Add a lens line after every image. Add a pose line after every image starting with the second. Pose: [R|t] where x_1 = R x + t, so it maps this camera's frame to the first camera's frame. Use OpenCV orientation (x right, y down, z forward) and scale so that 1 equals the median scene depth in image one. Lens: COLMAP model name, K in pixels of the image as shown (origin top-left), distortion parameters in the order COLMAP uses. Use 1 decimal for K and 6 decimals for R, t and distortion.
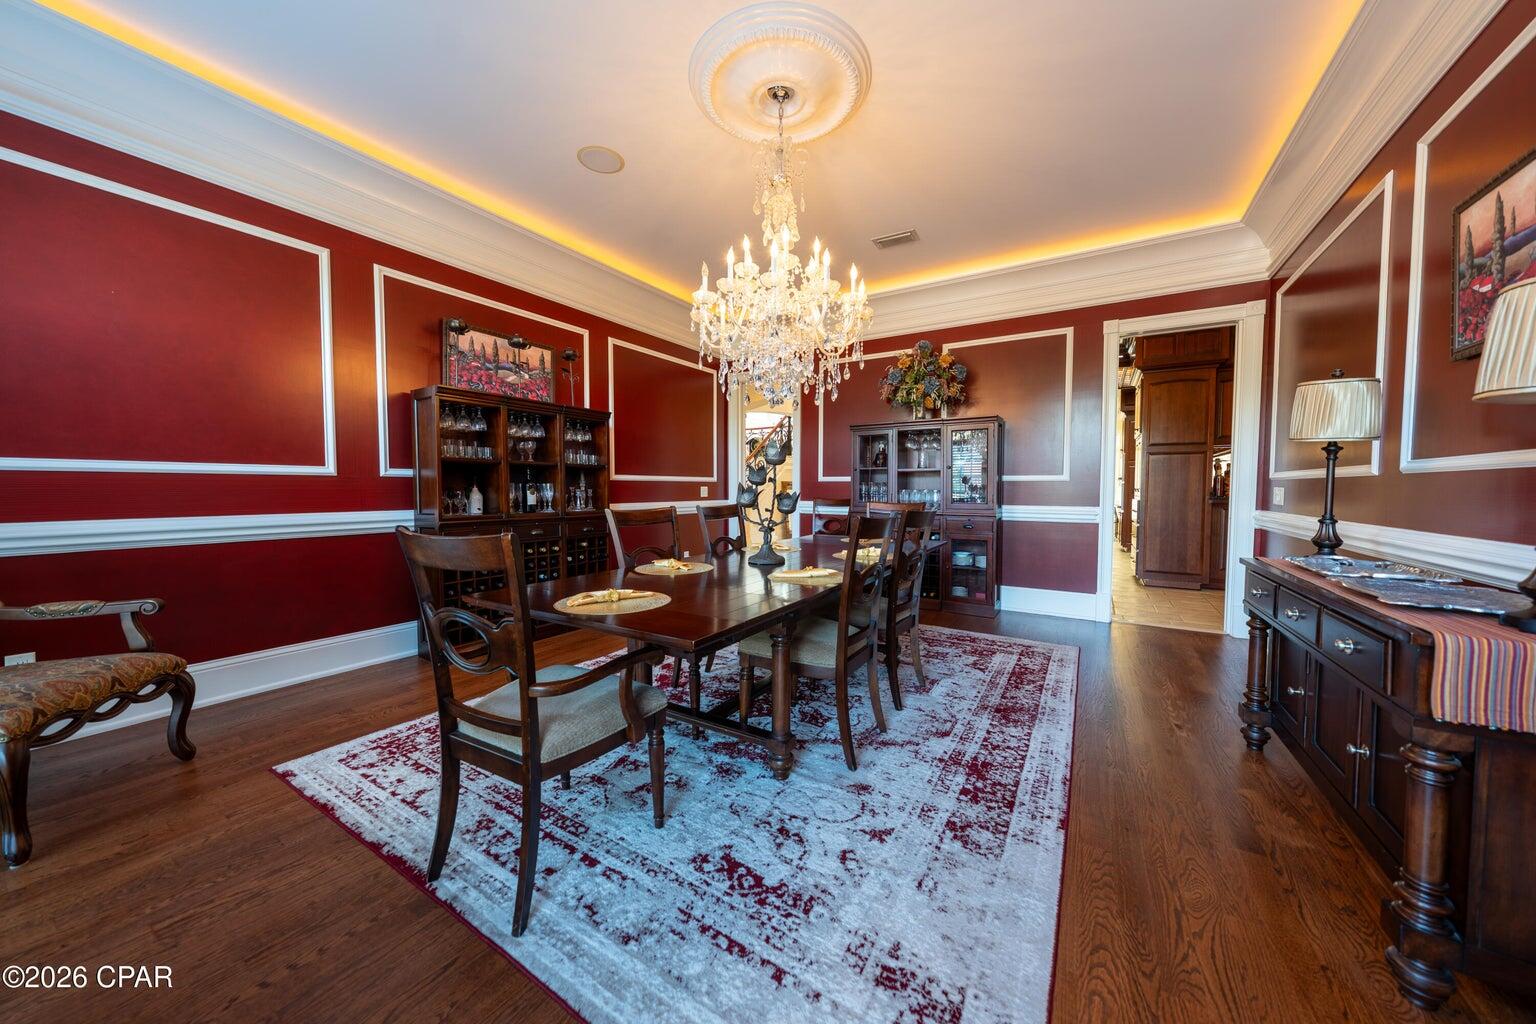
lens RADIAL K [[521.4, 0, 772.6], [0, 521.4, 508.9], [0, 0, 1]] dist [-0.004403, 0.001070]
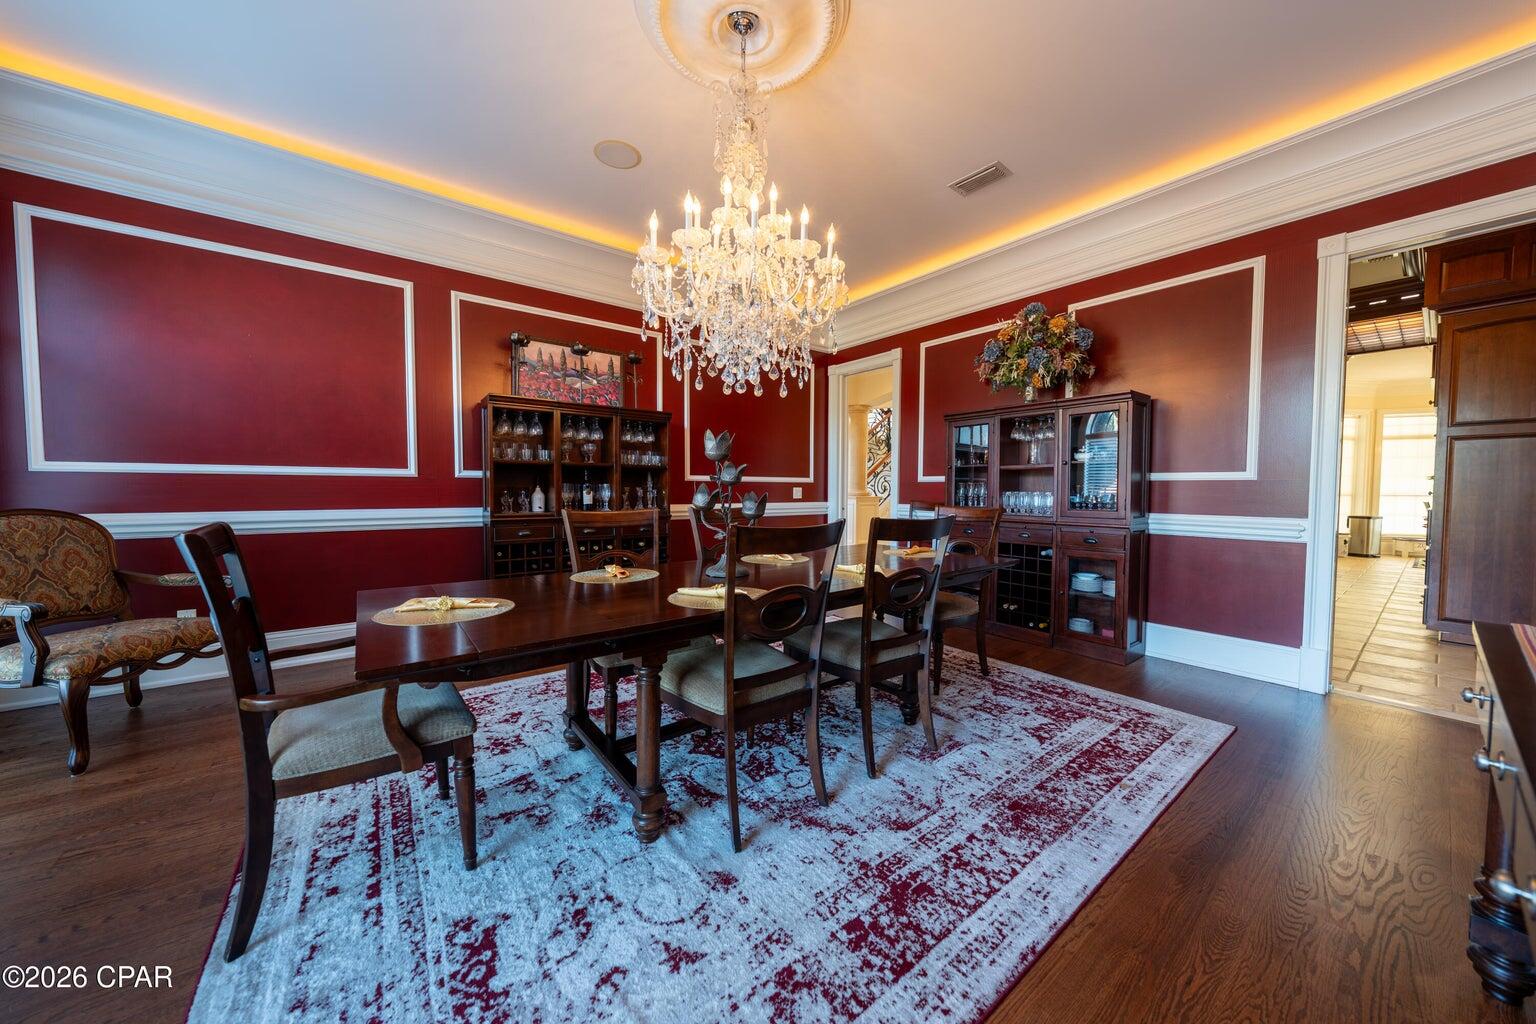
lens RADIAL K [[521.4, 0, 772.8], [0, 521.4, 509.1], [0, 0, 1]] dist [-0.004403, 0.001070]
pose [[0.935736, 0.016576, -0.352312, 0.320840], [-0.017626, 0.999845, 0.000227, -0.006304], [0.352261, 0.005997, 0.935883, 0.197397]]
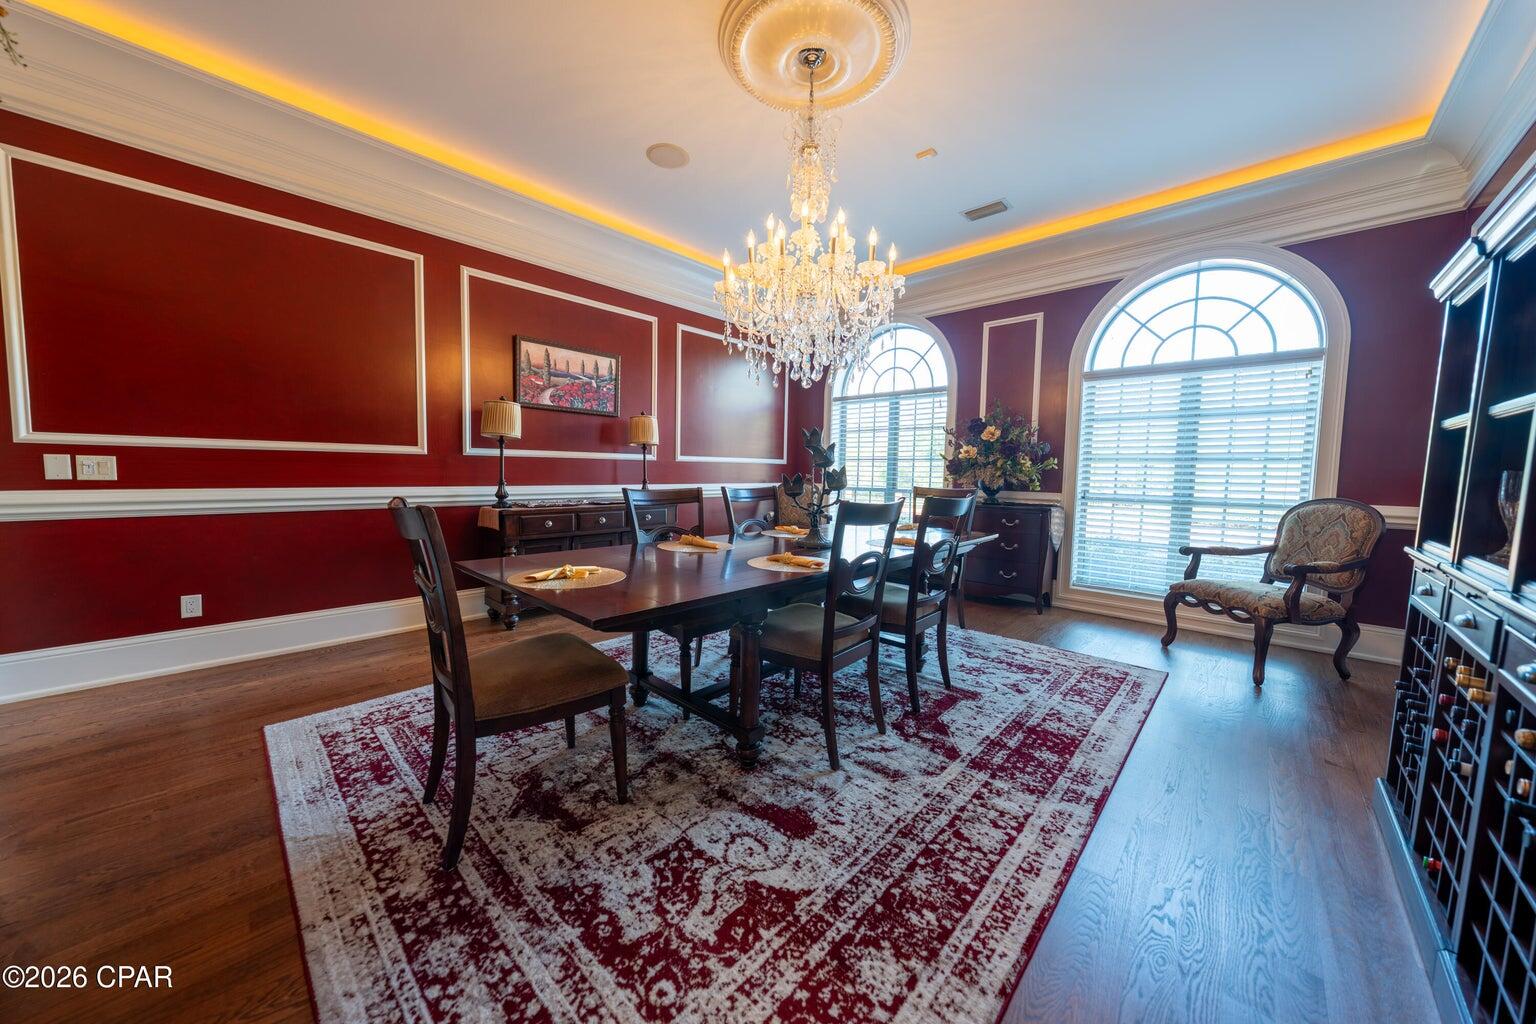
lens RADIAL K [[521.4, 0, 770.9], [0, 521.4, 512.3], [0, 0, 1]] dist [-0.004403, 0.001070]
pose [[-0.978593, -0.037516, 0.202358, -0.112897], [-0.012702, 0.992380, 0.122559, -0.072140], [-0.205414, 0.117365, -0.971612, 1.756904]]
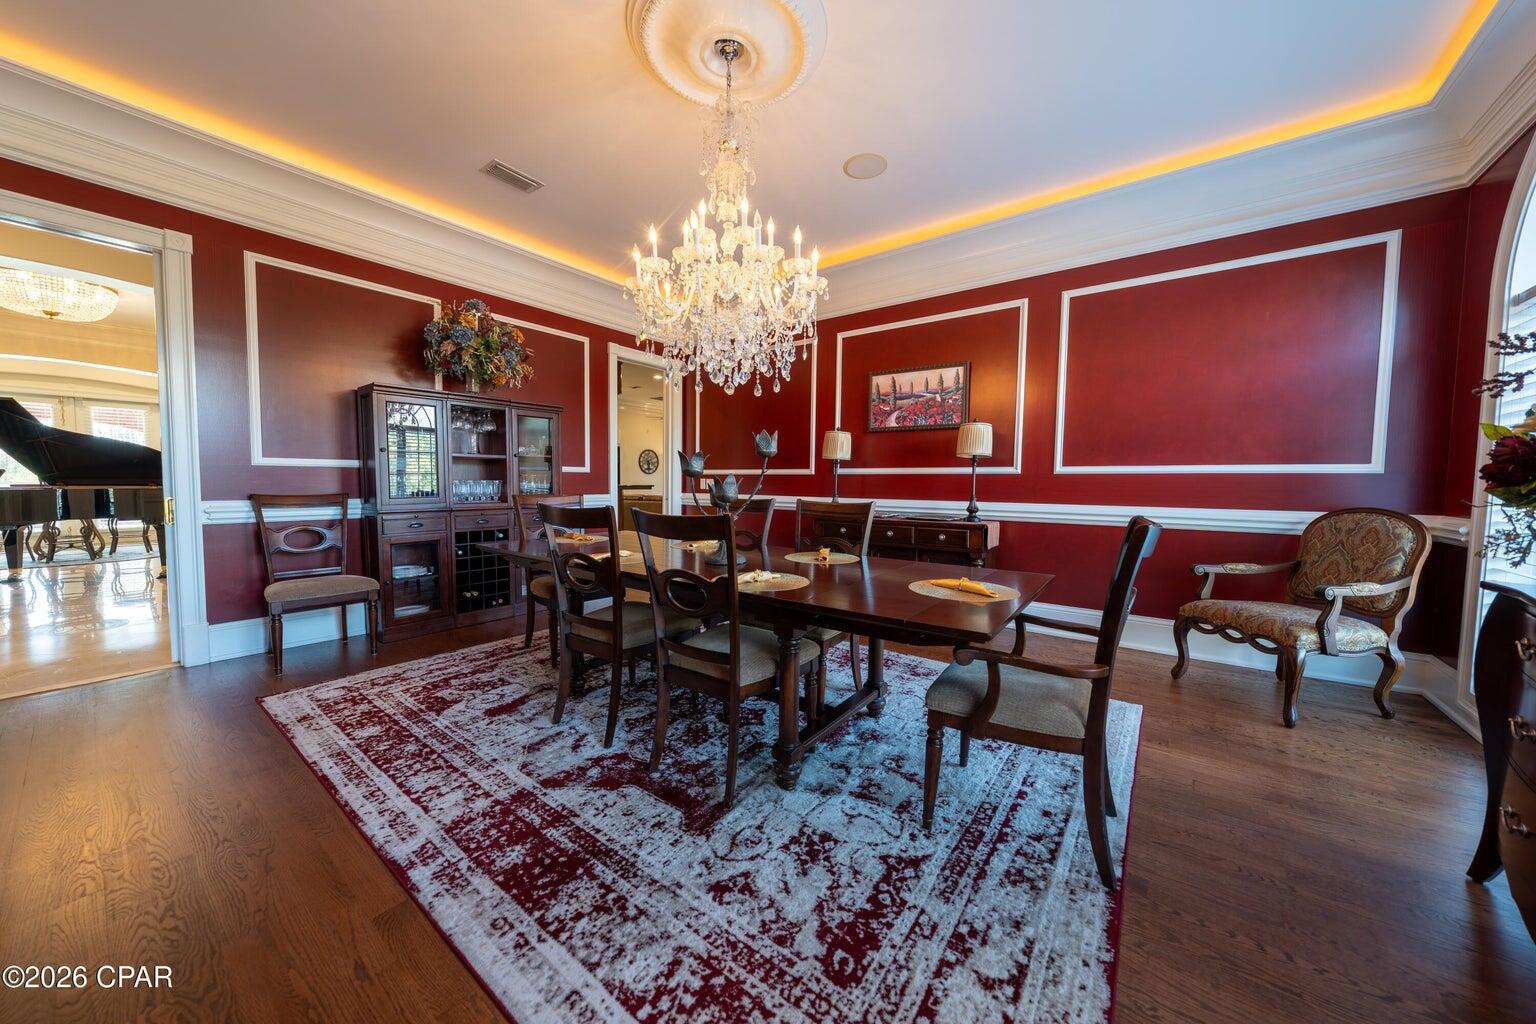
lens RADIAL K [[521.4, 0, 769.0], [0, 521.4, 506.8], [0, 0, 1]] dist [-0.004403, 0.001070]
pose [[0.097689, -0.053575, 0.993774, -0.804666], [0.033725, 0.998155, 0.050496, -0.033088], [-0.994645, 0.028582, 0.099315, 0.742161]]
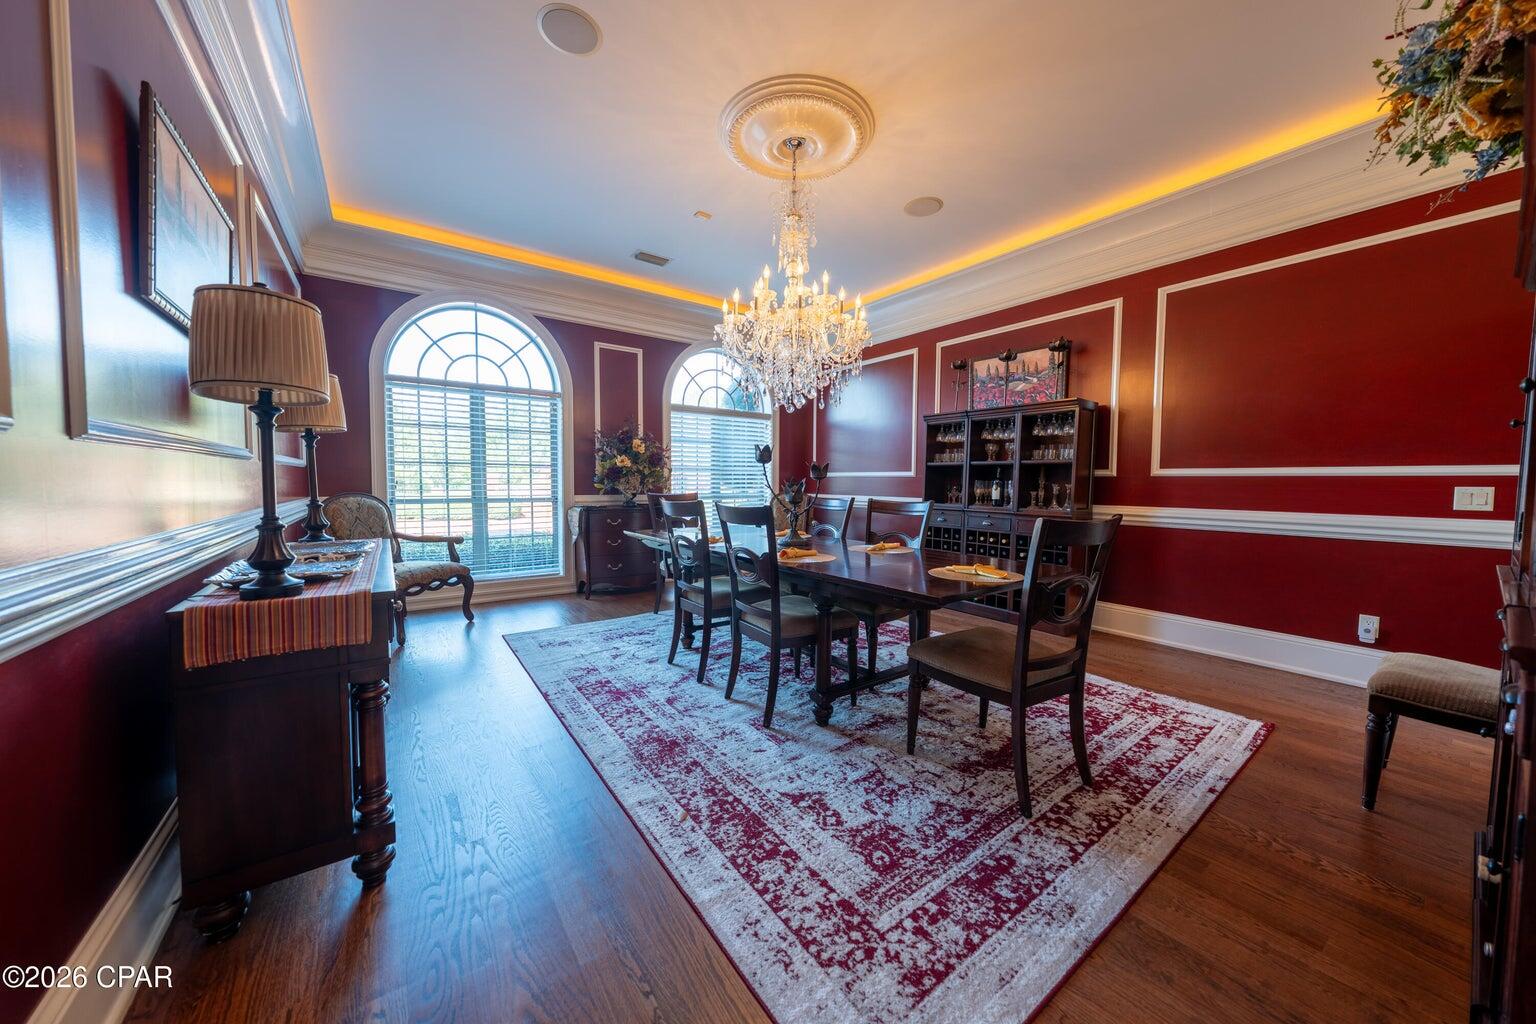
lens RADIAL K [[521.4, 0, 768.7], [0, 521.4, 512.2], [0, 0, 1]] dist [-0.004403, 0.001070]
pose [[-0.384156, 0.046451, -0.922099, 0.987619], [-0.049894, 0.996230, 0.070972, -0.046585], [0.921919, 0.073272, -0.380390, 1.248117]]
